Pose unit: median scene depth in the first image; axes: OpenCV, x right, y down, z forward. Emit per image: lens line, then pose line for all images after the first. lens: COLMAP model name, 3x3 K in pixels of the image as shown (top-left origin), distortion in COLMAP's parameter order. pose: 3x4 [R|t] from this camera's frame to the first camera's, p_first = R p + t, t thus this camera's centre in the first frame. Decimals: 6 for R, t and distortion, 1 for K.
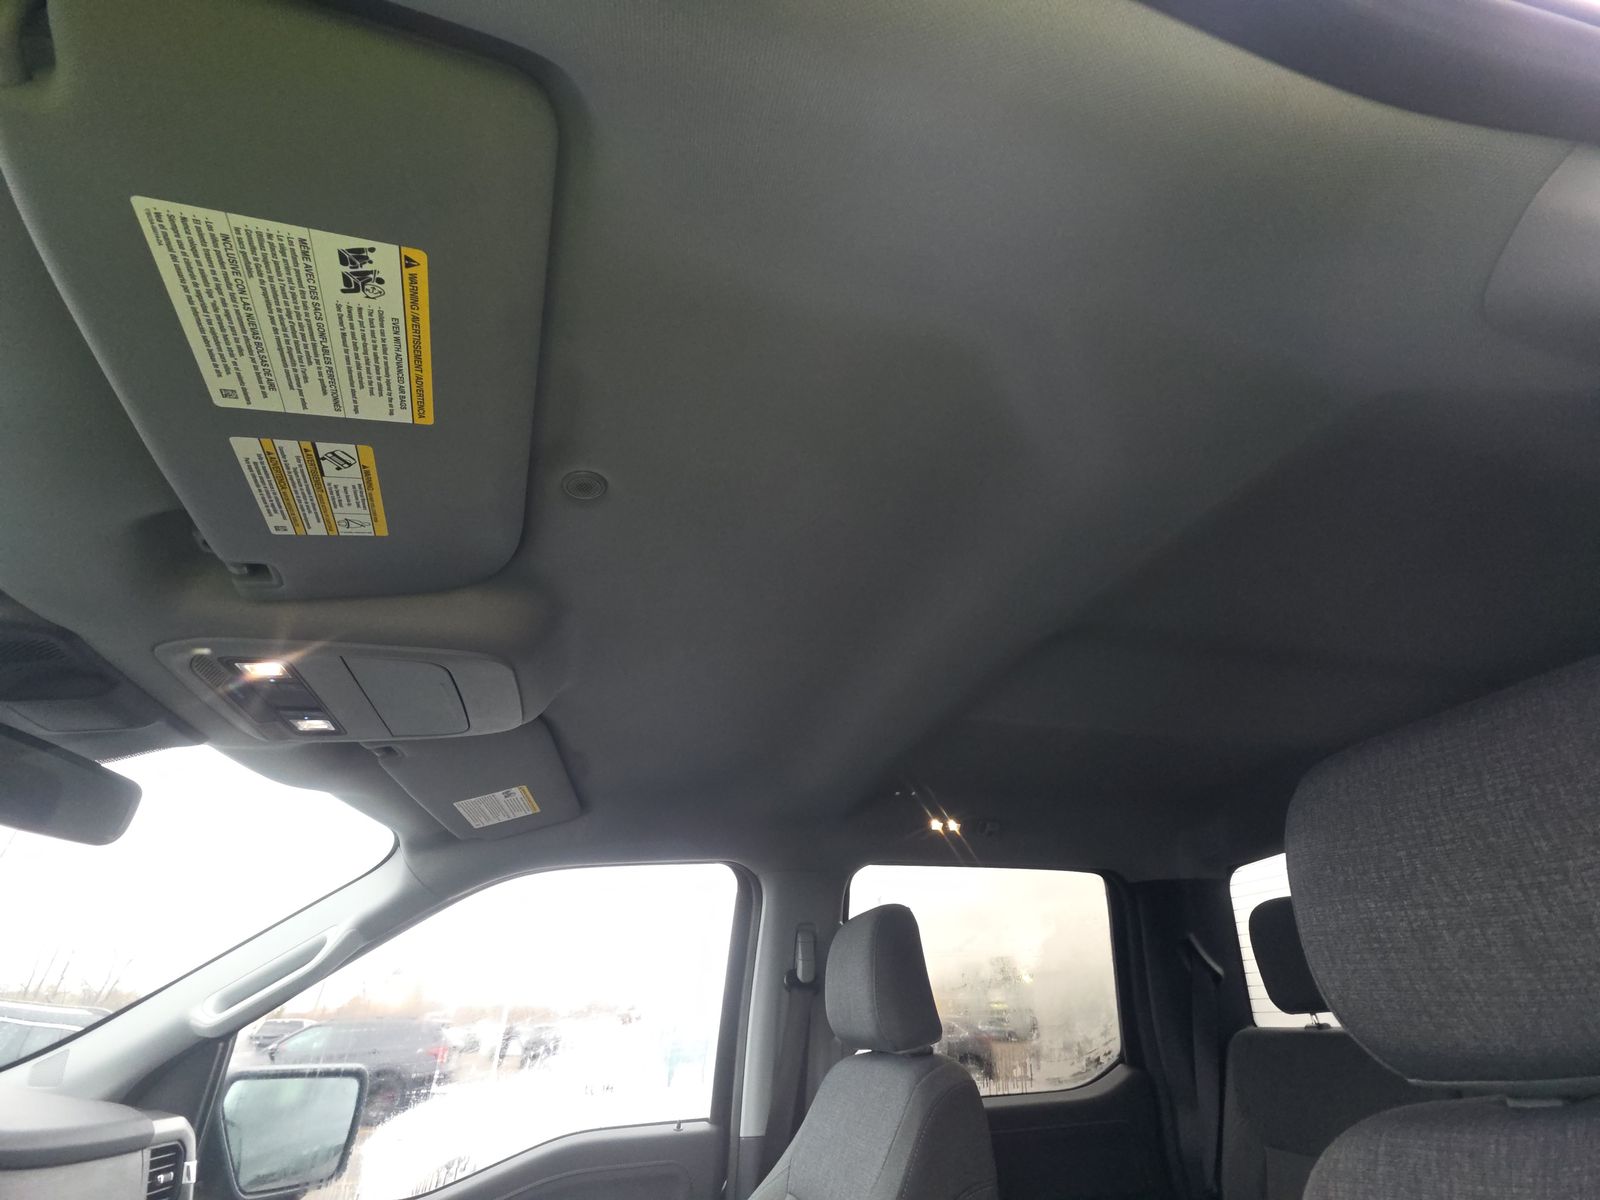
lens RADIAL K [[638.1, 0, 800.0], [0, 638.1, 600.0], [0, 0, 1]] dist [0.015208, -0.006532]
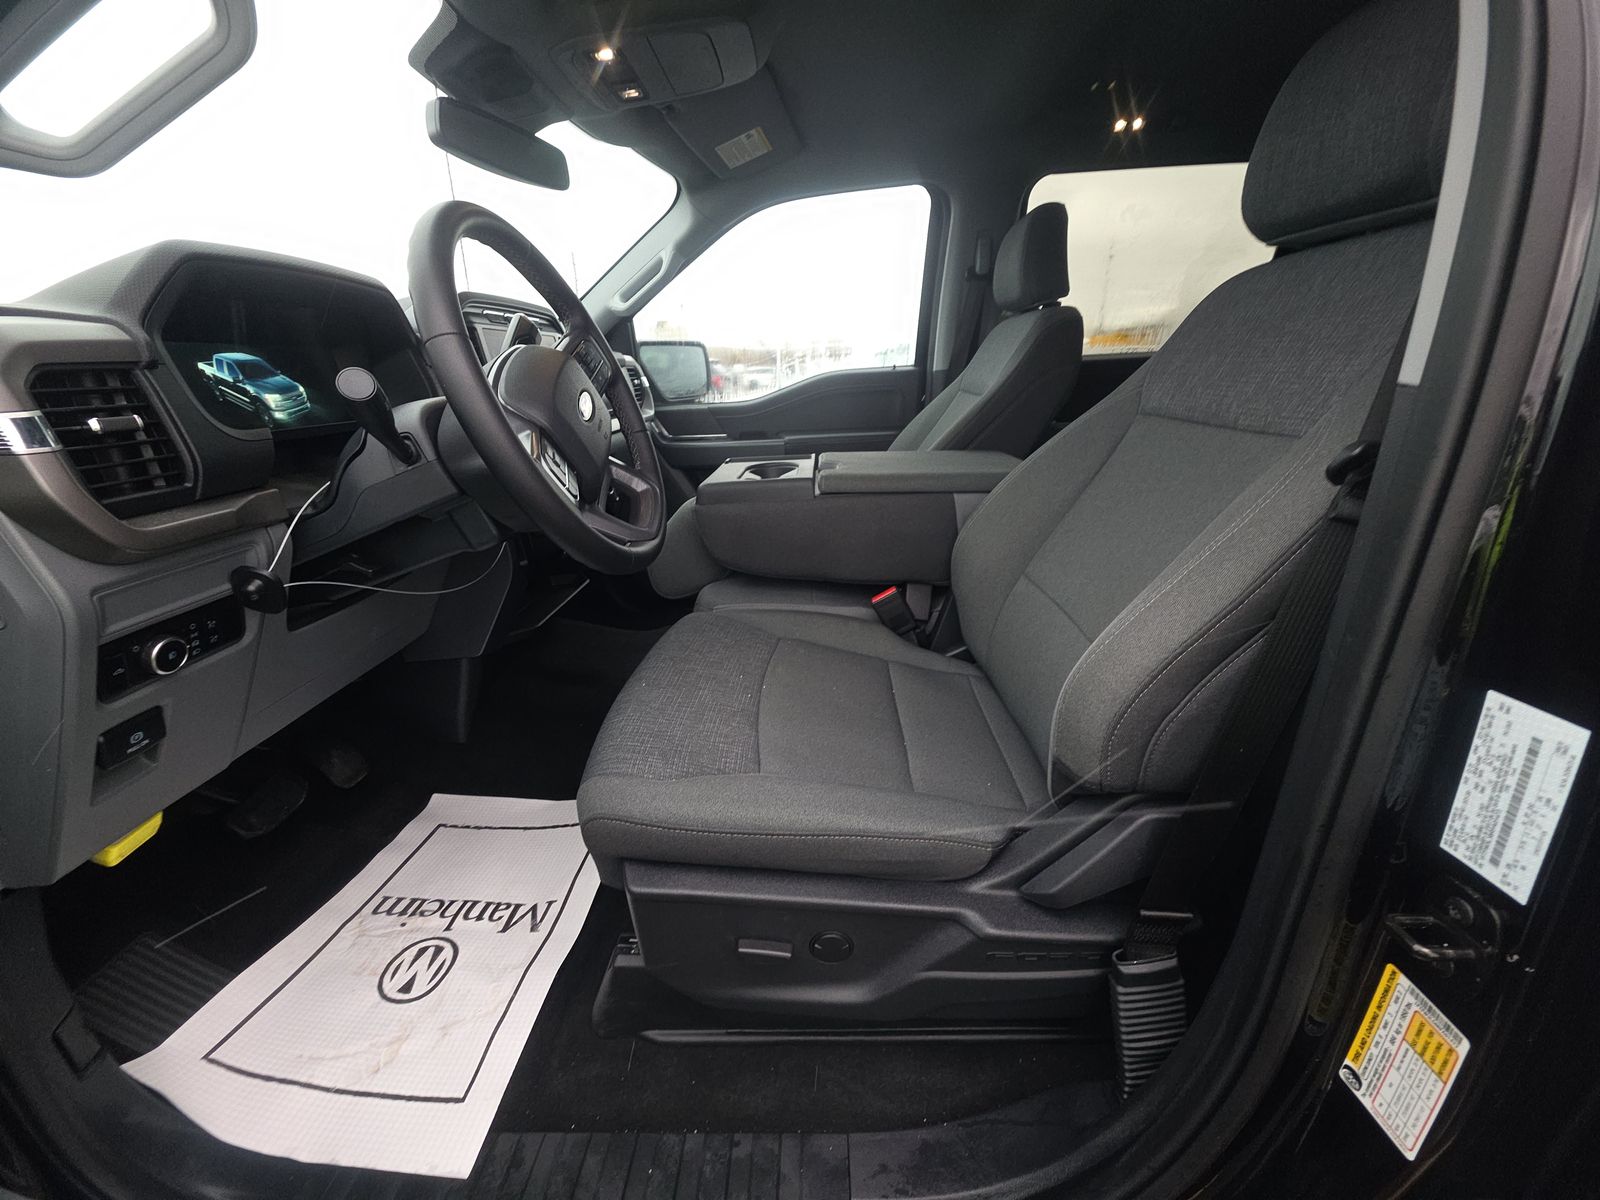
lens RADIAL K [[638.1, 0, 800.0], [0, 638.1, 600.0], [0, 0, 1]] dist [0.015208, -0.006532]
pose [[0.954334, 0.088515, -0.285327, 0.104670], [0.176909, 0.602175, 0.778517, -0.129199], [0.240727, -0.793442, 0.559017, -0.458331]]
